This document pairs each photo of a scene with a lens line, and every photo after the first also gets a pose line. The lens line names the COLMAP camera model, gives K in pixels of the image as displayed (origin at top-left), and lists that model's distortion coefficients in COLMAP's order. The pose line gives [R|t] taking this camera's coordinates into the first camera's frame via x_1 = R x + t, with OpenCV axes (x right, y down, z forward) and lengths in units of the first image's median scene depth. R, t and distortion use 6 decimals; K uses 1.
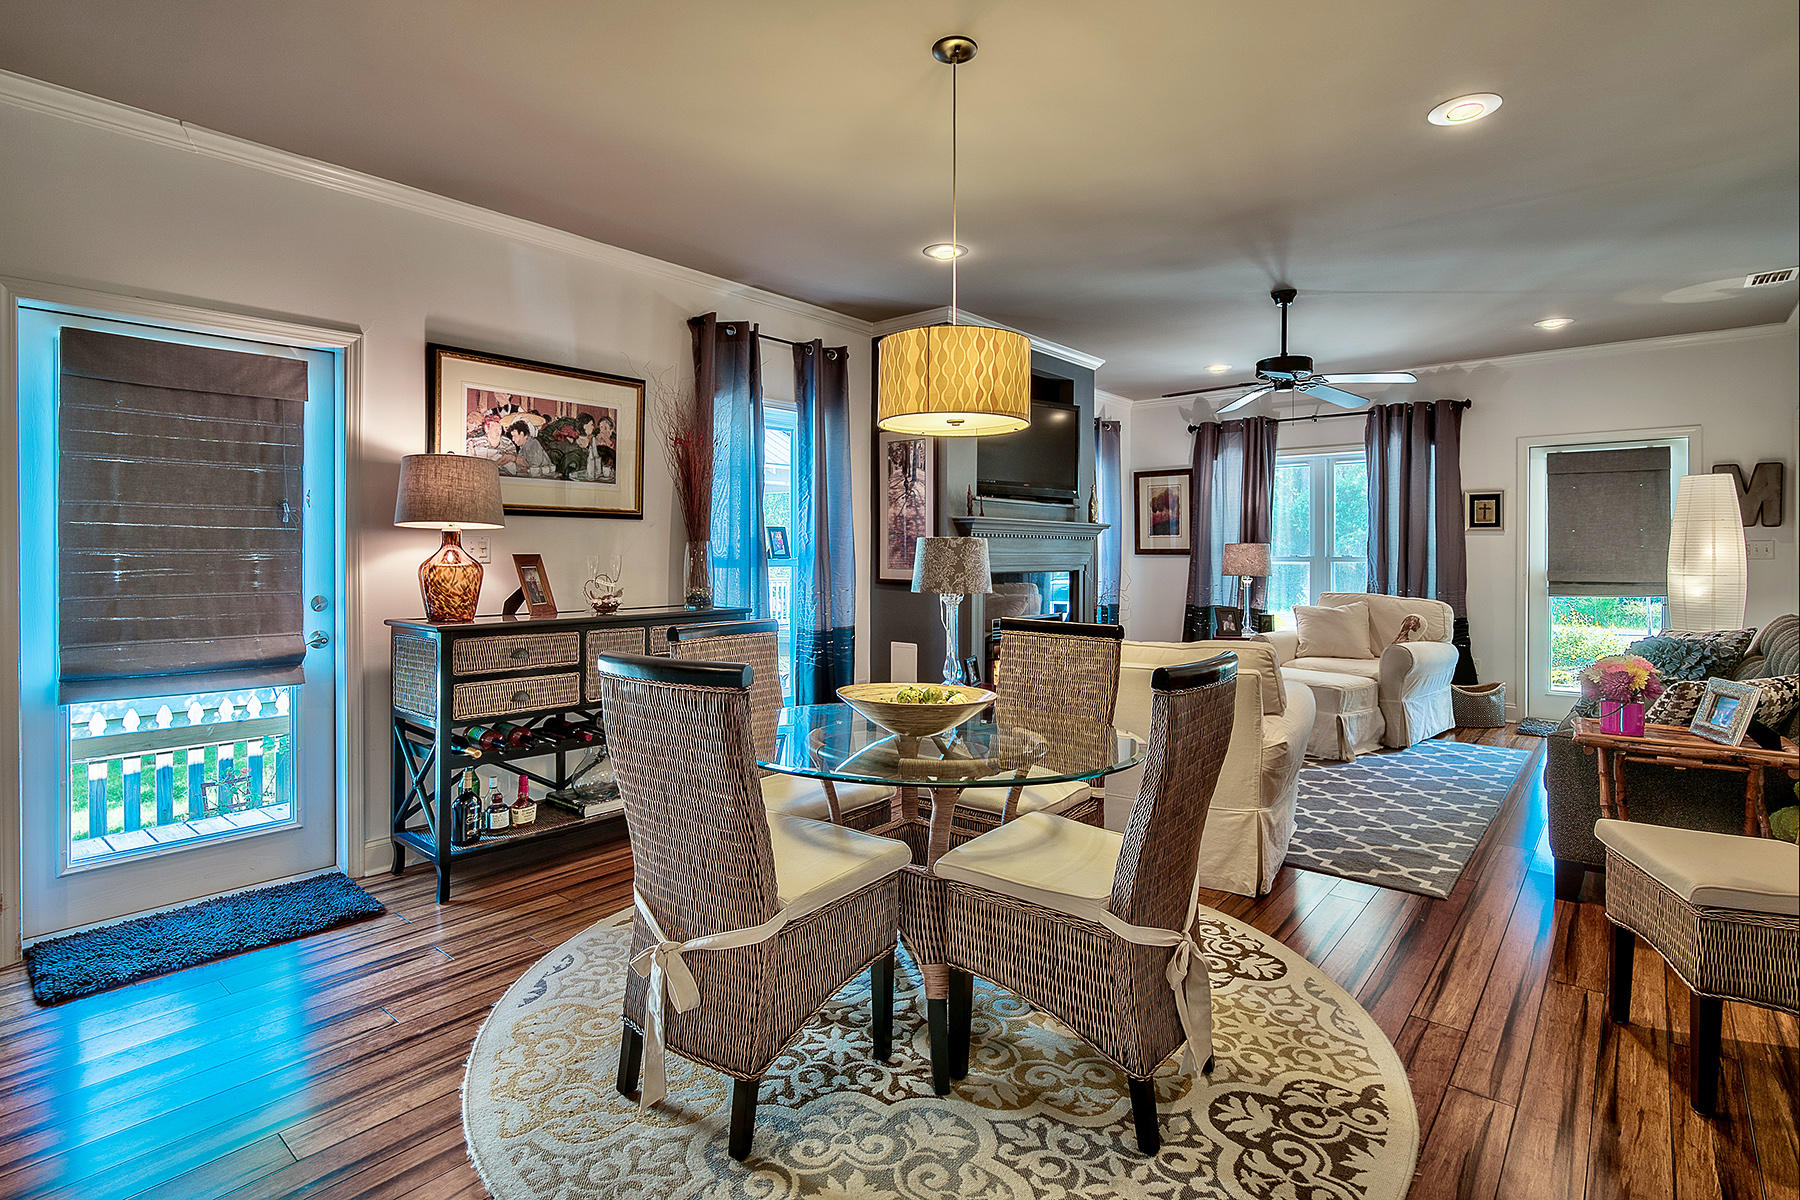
lens RADIAL K [[905.0, 0, 898.8], [0, 905.0, 548.0], [0, 0, 1]] dist [-0.000564, -0.000986]
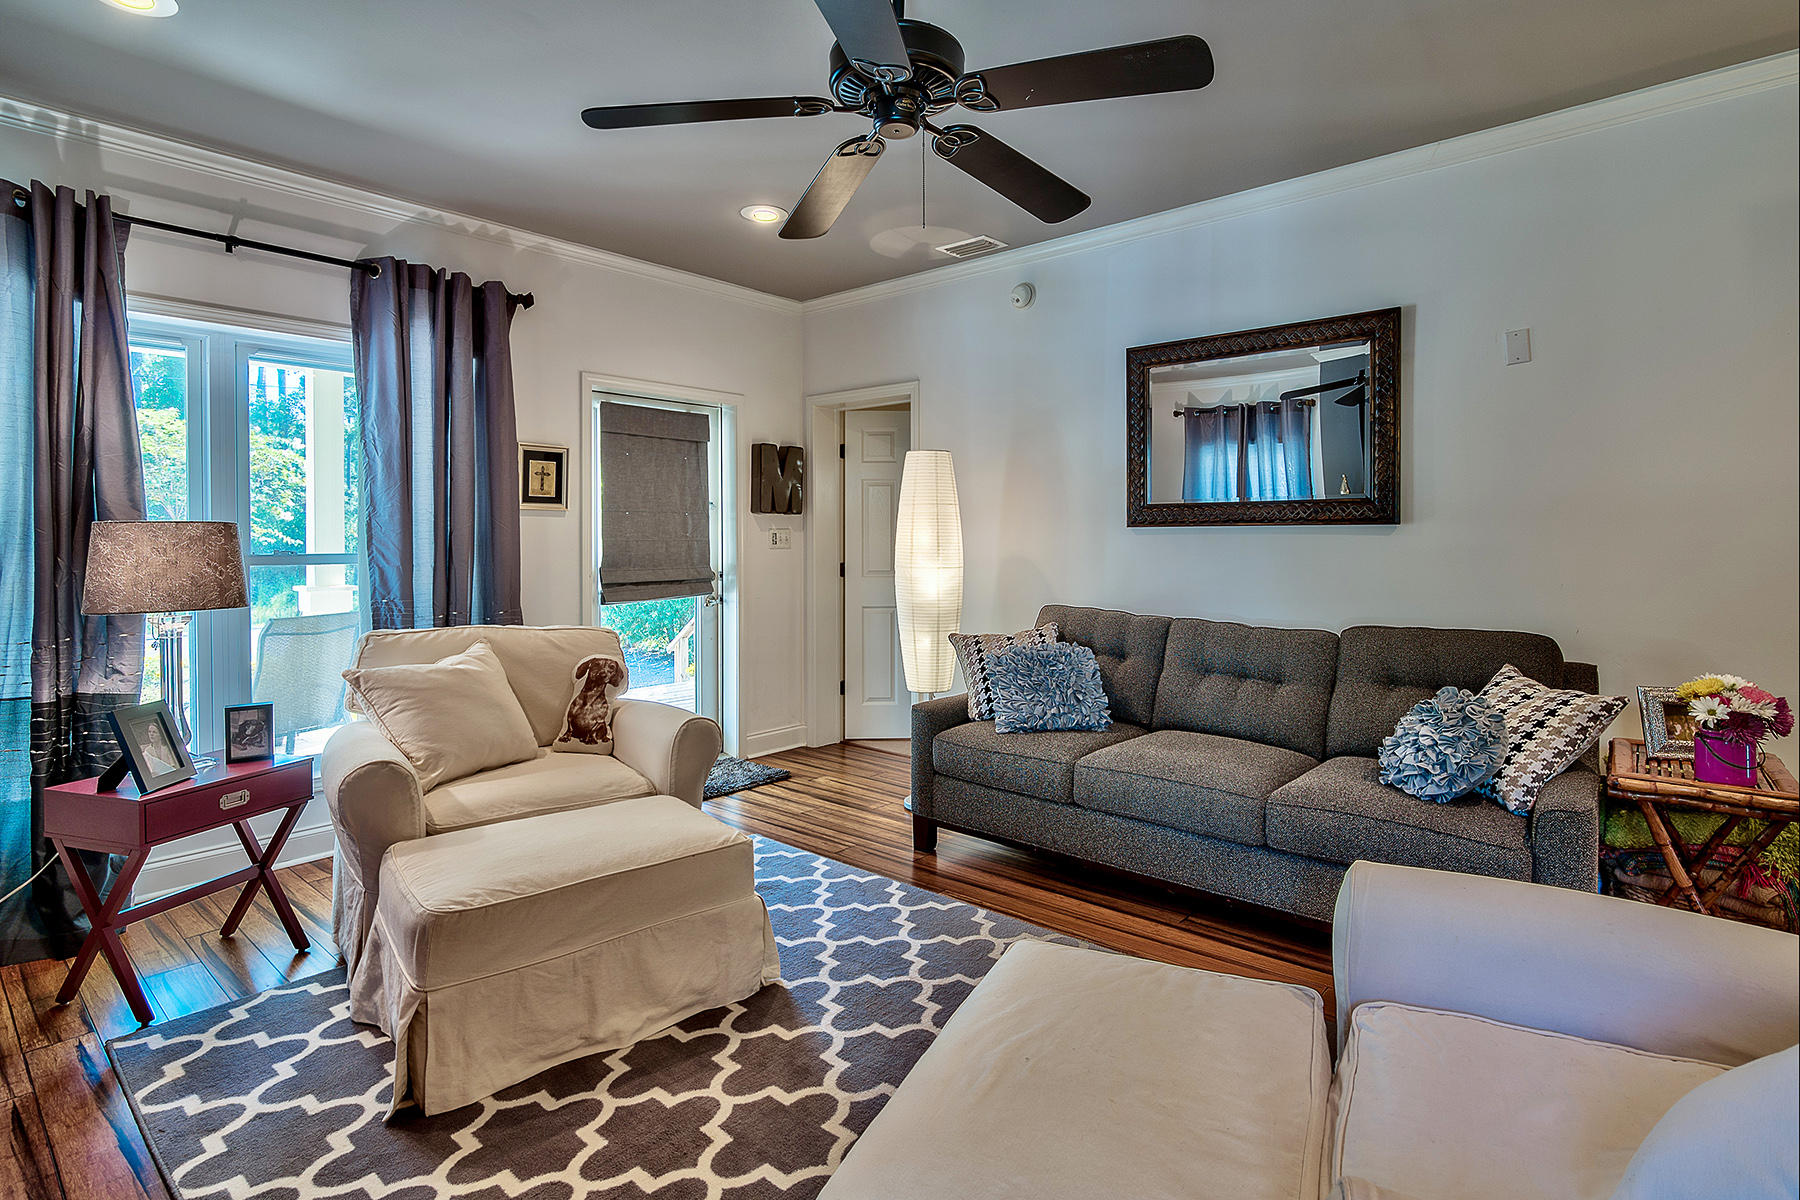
lens RADIAL K [[905.0, 0, 898.8], [0, 905.0, 548.0], [0, 0, 1]] dist [-0.000564, -0.000986]
pose [[0.027919, -0.008123, 0.999577, 0.028509], [0.001600, 0.999966, 0.008081, 0.003797], [-0.999609, 0.001374, 0.027931, 0.863246]]
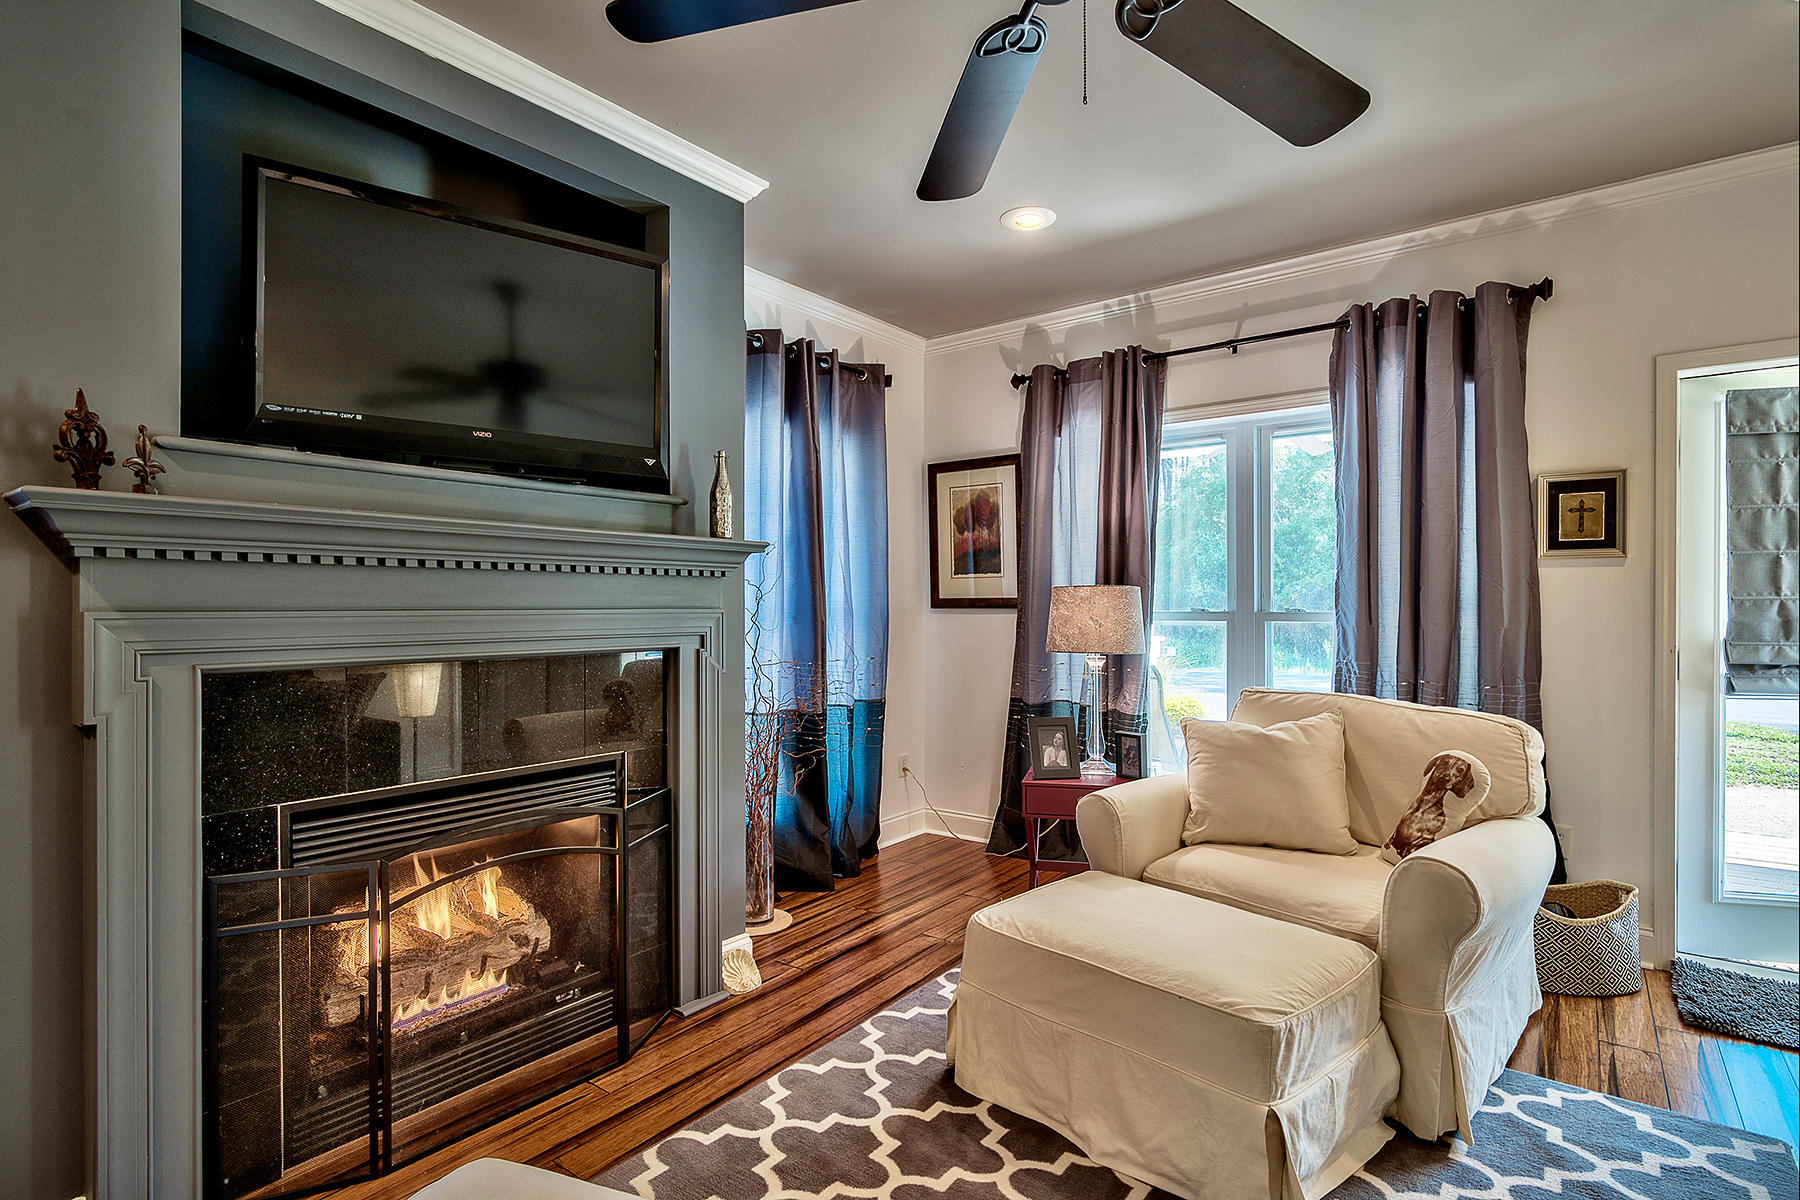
lens RADIAL K [[882.0, 0, 900.0], [0, 882.0, 600.0], [0, 0, 1]] dist [-0.000775, -0.000322]
pose [[0.999074, -0.002641, 0.042950, 0.320545], [0.002604, 0.999996, 0.000909, 0.002322], [-0.042953, -0.000797, 0.999077, 0.653550]]
